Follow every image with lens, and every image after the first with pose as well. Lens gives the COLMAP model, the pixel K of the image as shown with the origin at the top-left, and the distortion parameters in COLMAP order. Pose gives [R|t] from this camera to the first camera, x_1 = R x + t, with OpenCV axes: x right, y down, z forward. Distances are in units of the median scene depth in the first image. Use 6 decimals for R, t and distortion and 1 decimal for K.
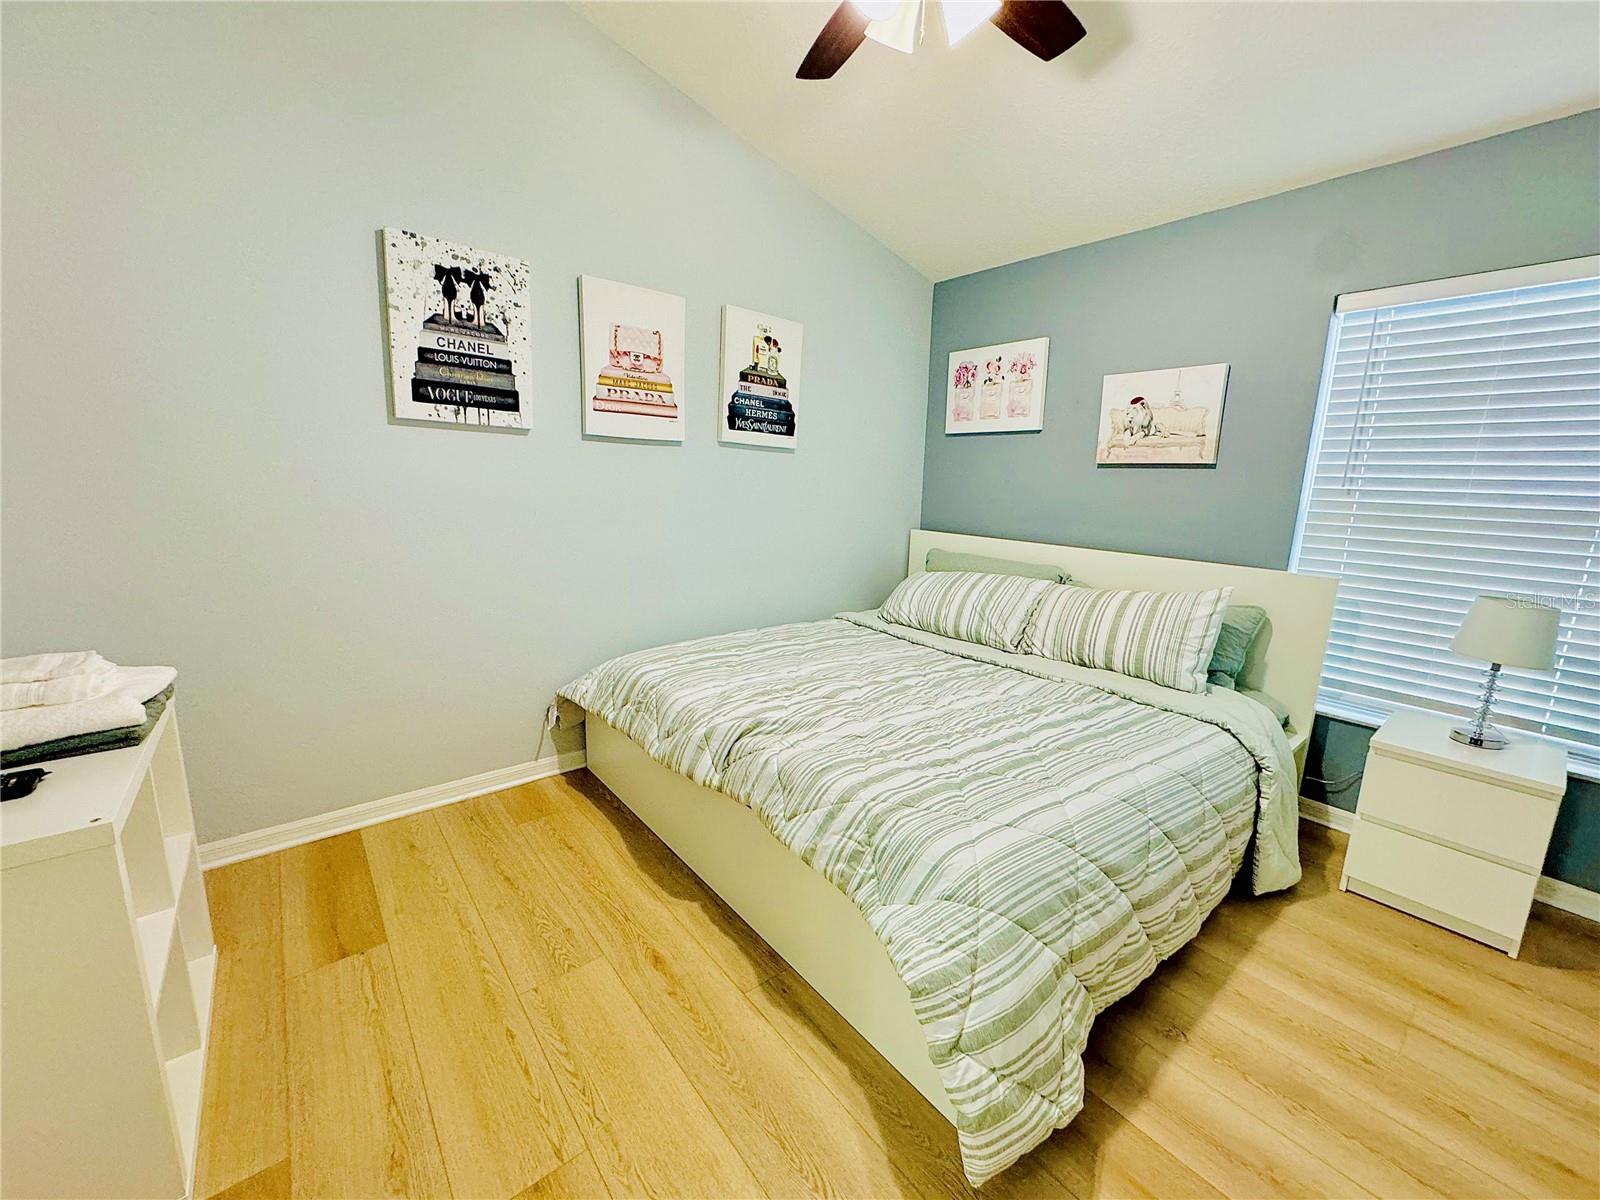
lens RADIAL K [[638.4, 0, 799.8], [0, 638.4, 598.2], [0, 0, 1]] dist [-0.002986, 0.000112]
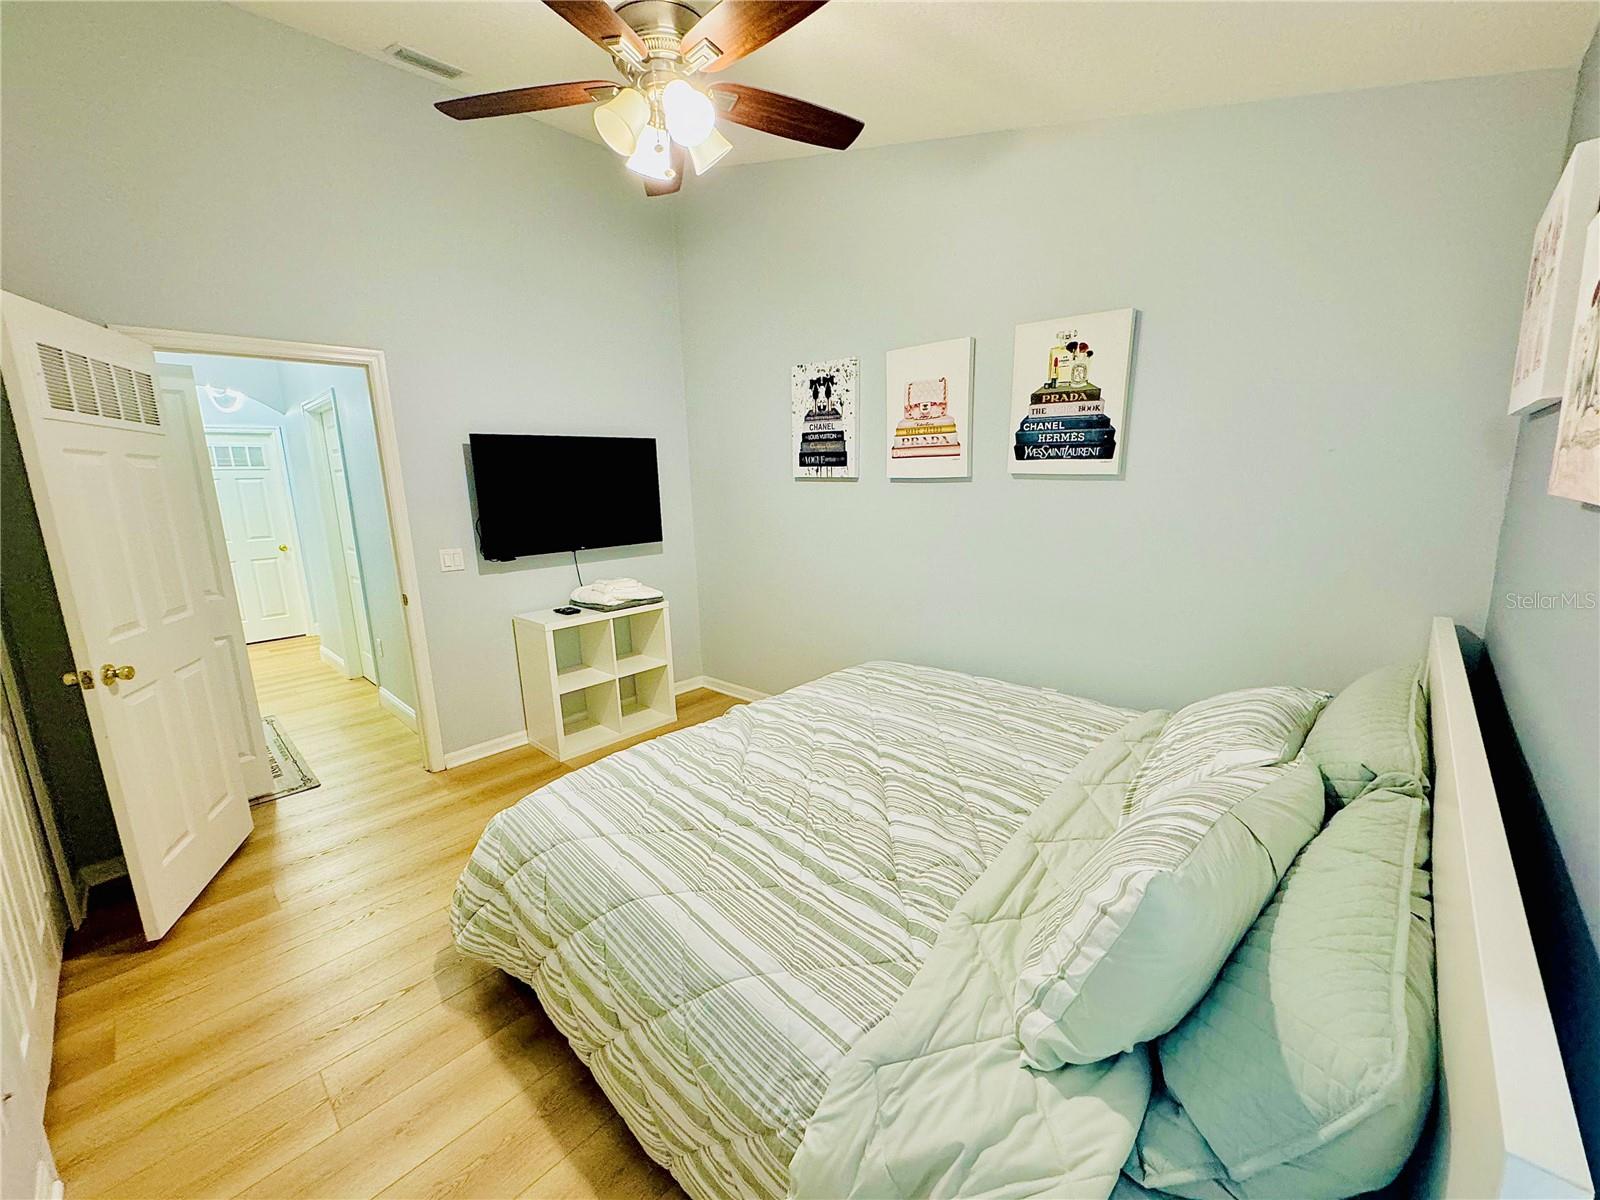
lens RADIAL K [[638.4, 0, 801.3], [0, 638.4, 597.1], [0, 0, 1]] dist [-0.002986, 0.000112]
pose [[0.133192, 0.153340, -0.979156, 0.870684], [-0.156583, 0.978806, 0.131985, -0.164004], [0.978643, 0.135740, 0.154379, 0.660545]]
